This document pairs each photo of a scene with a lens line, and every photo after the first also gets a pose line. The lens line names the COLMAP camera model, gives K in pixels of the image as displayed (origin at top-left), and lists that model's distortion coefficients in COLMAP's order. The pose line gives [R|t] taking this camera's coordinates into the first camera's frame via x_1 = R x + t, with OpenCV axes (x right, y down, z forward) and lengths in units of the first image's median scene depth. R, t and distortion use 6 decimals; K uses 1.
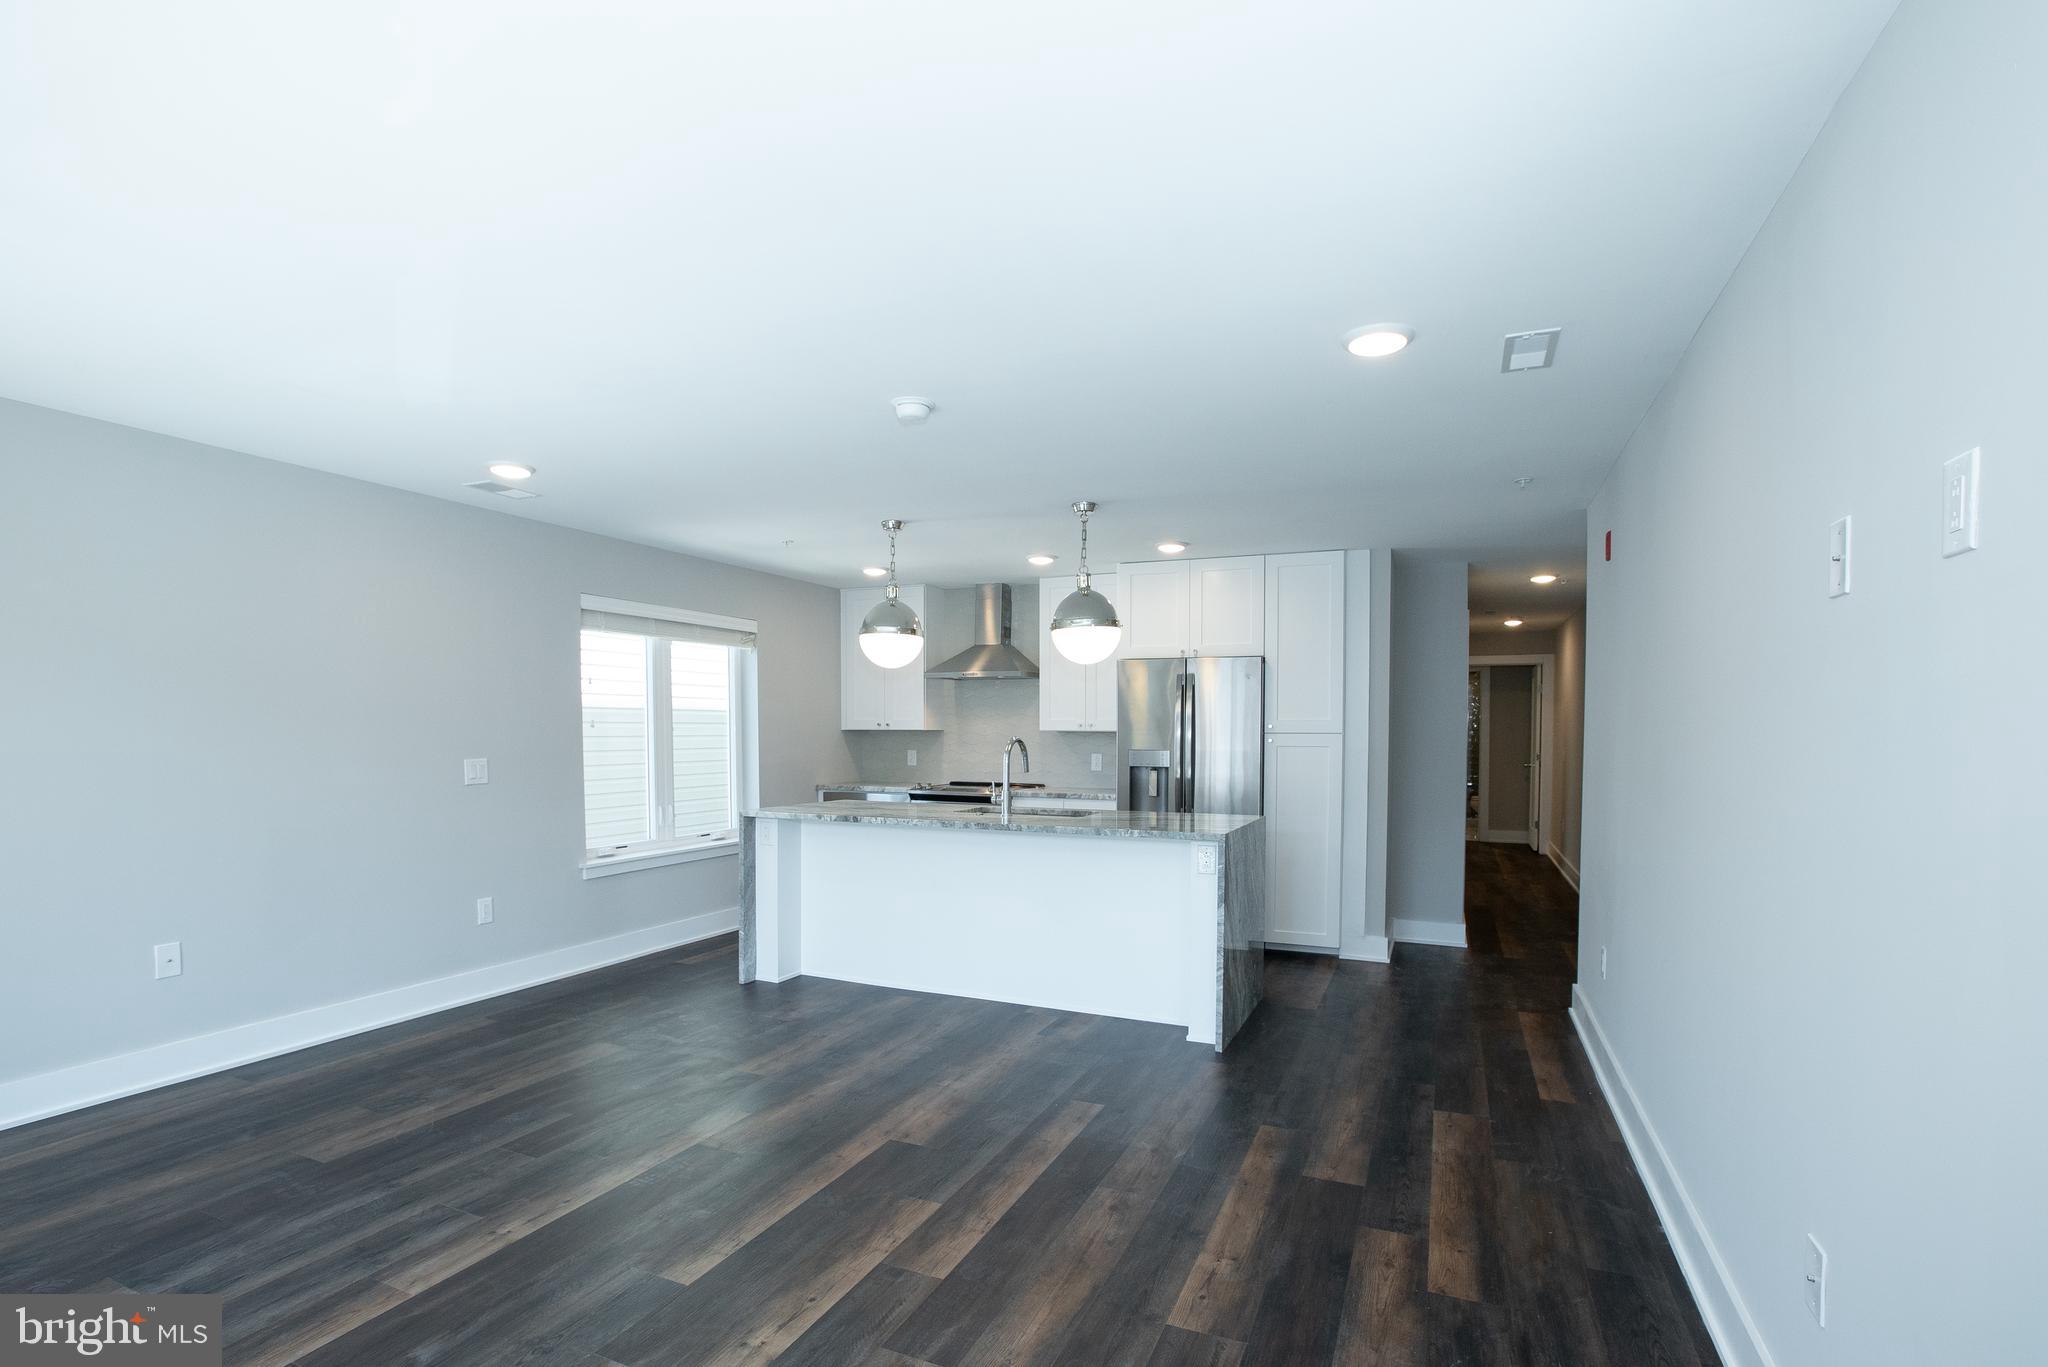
lens RADIAL K [[963.8, 0, 1020.7], [0, 963.8, 759.9], [0, 0, 1]] dist [-0.054430, 0.000220]
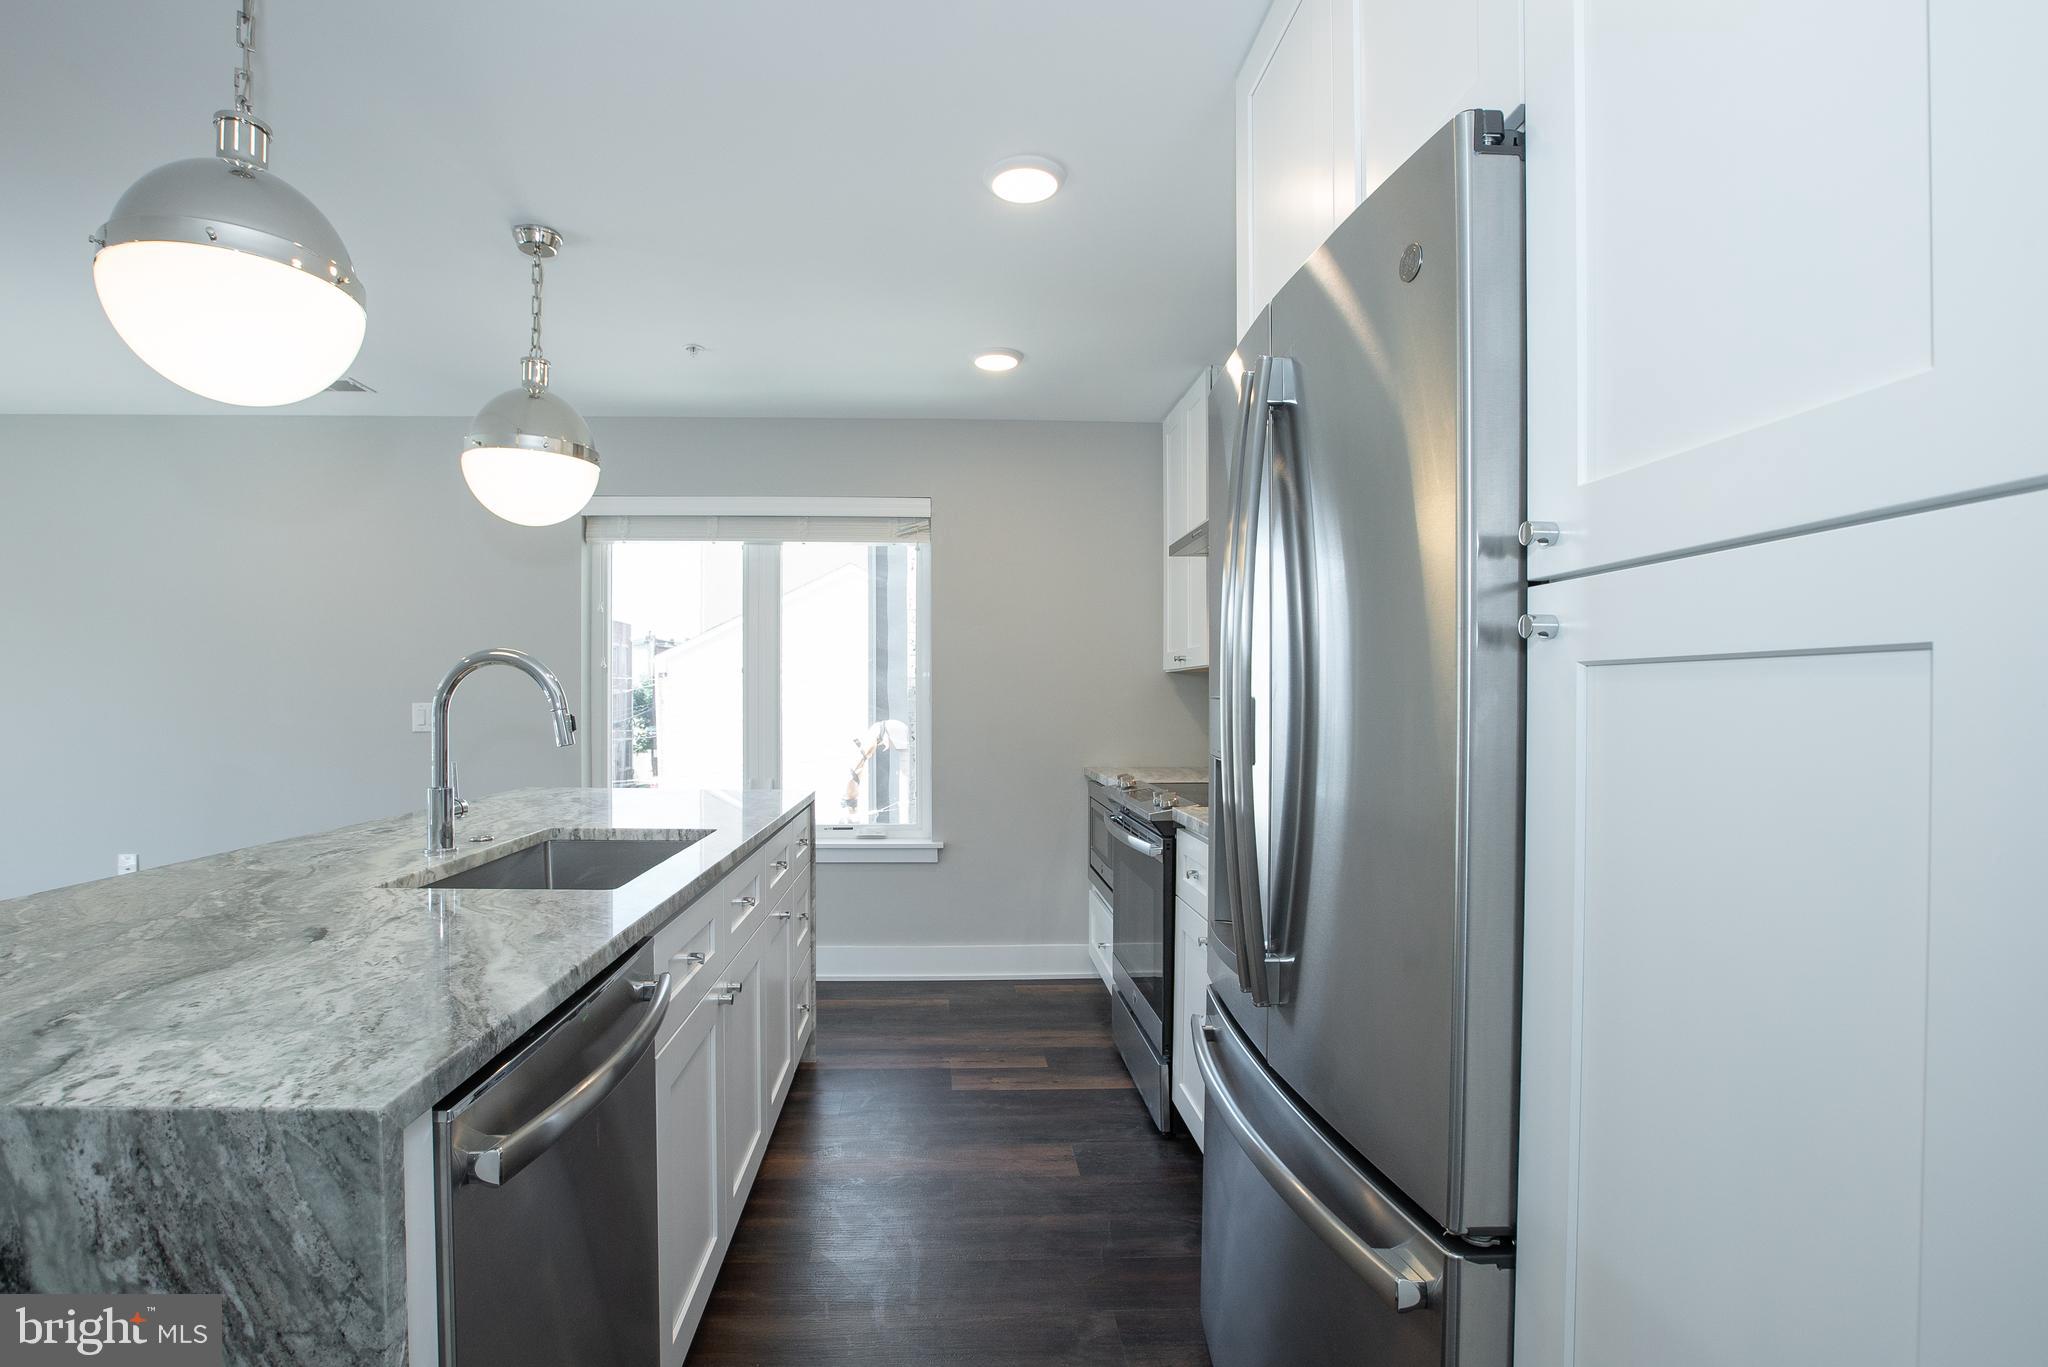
lens RADIAL K [[973.5, 0, 972.4], [0, 973.5, 714.2], [0, 0, 1]] dist [-0.058595, 0.022000]
pose [[0.435573, 0.011676, -0.900078, 0.365054], [-0.031633, 0.999497, -0.002343, -0.003093], [0.899597, 0.029492, 0.435723, 0.880251]]
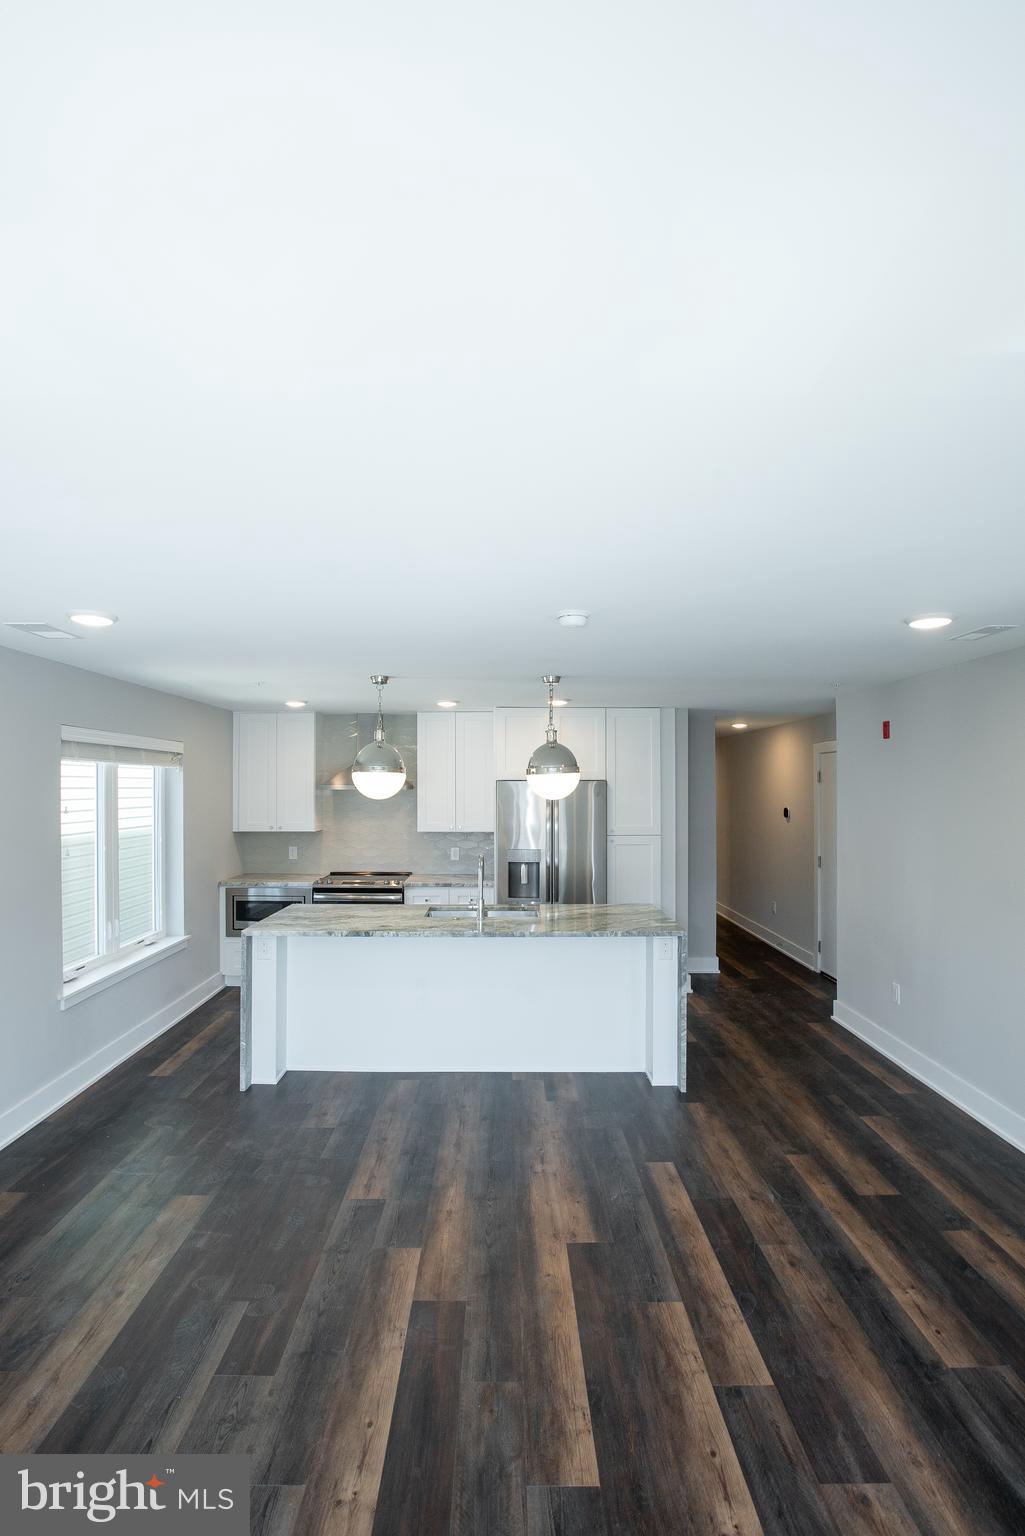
lens RADIAL K [[697.0, 0, 502.0], [0, 697.0, 779.3], [0, 0, 1]] dist [-0.052034, 0.016351]
pose [[0.915332, -0.000034, 0.402700, -0.301616], [0.018069, 0.998996, -0.040986, -0.073212], [-0.402295, 0.044793, 0.914414, 0.139011]]
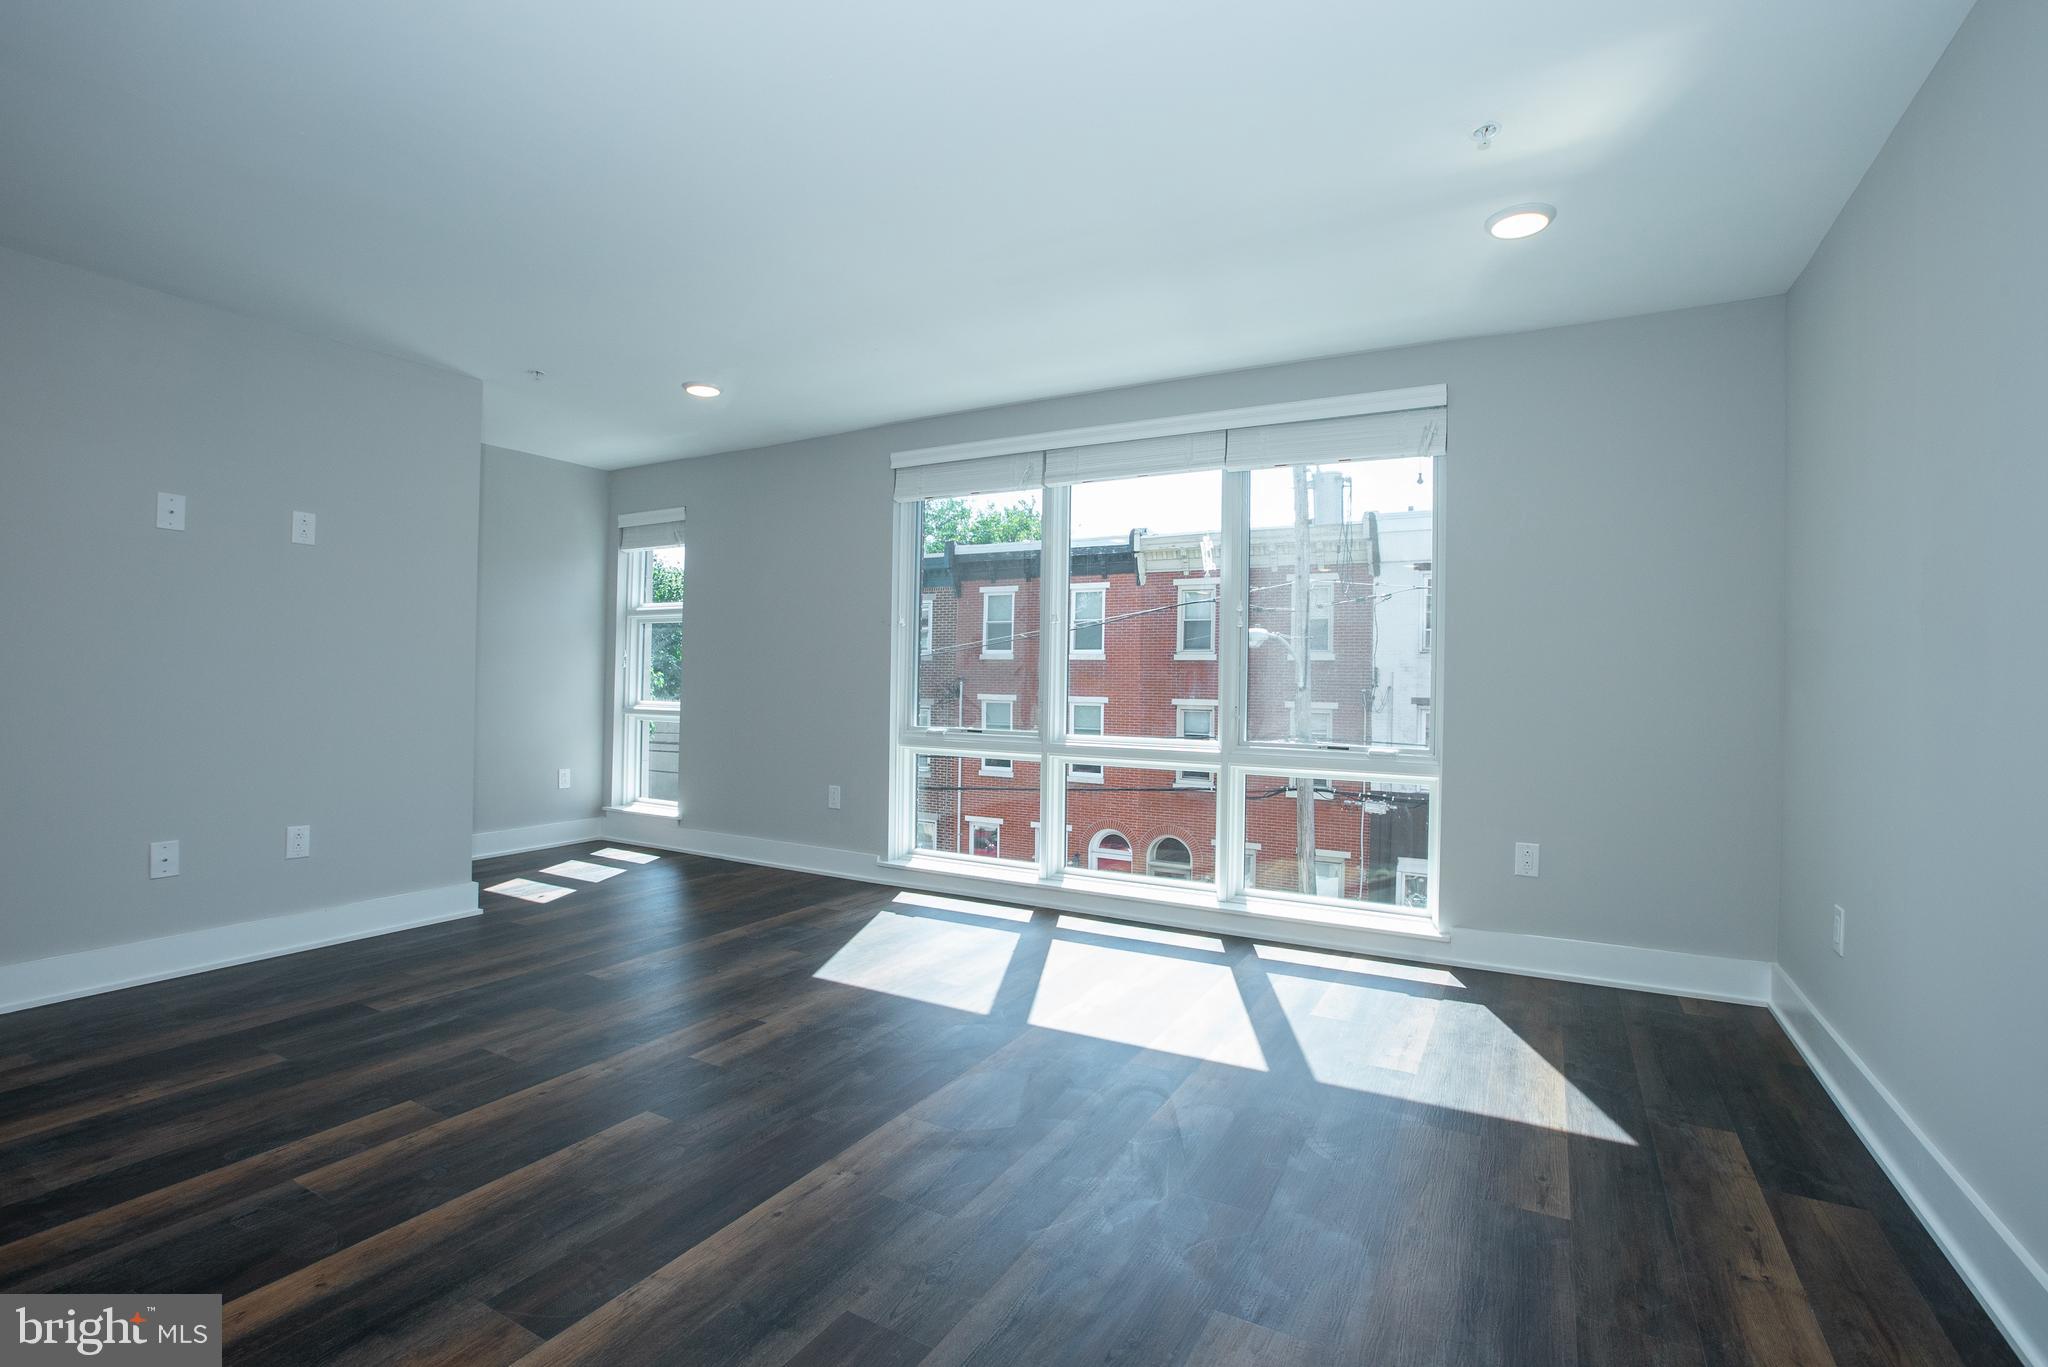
lens RADIAL K [[935.4, 0, 1018.6], [0, 935.4, 682.4], [0, 0, 1]] dist [-0.053400, 0.019686]
pose [[-0.994479, -0.017533, 0.103464, -0.346205], [-0.014058, 0.999315, 0.034221, 0.019939], [-0.103993, 0.032578, -0.994044, 0.787664]]
